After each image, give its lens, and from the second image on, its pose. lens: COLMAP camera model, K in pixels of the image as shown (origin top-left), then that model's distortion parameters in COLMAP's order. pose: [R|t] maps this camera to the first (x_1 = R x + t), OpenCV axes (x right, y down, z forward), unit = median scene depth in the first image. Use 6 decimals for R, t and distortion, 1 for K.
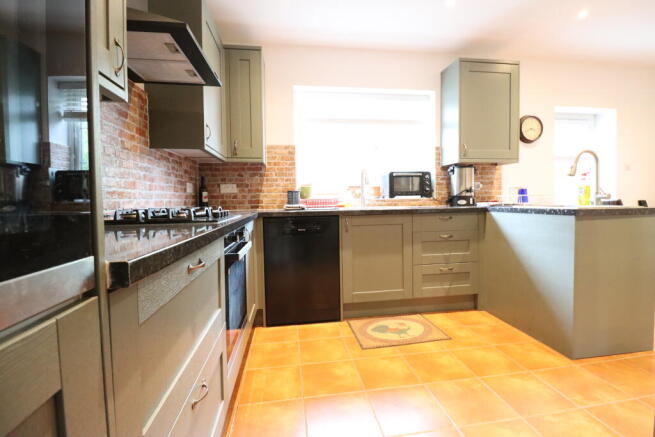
lens RADIAL K [[299.7, 0, 328.6], [0, 299.7, 208.2], [0, 0, 1]] dist [0.002482, -0.015068]
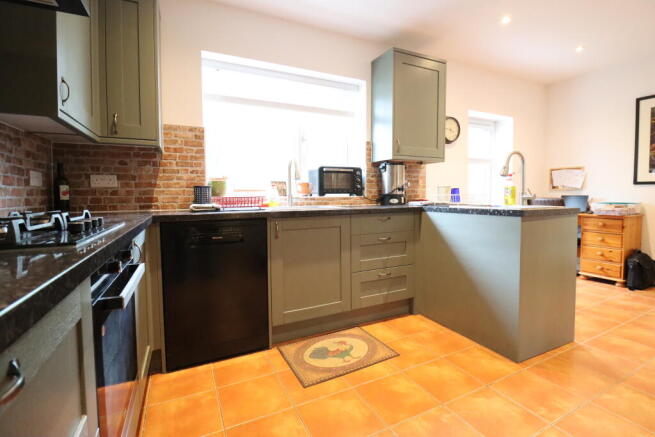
lens RADIAL K [[299.7, 0, 328.6], [0, 299.7, 208.2], [0, 0, 1]] dist [0.002482, -0.015068]
pose [[0.950488, -0.005043, 0.310721, -0.055341], [0.001294, 0.999924, 0.012270, -0.010833], [-0.310759, -0.011261, 0.950422, 0.185184]]
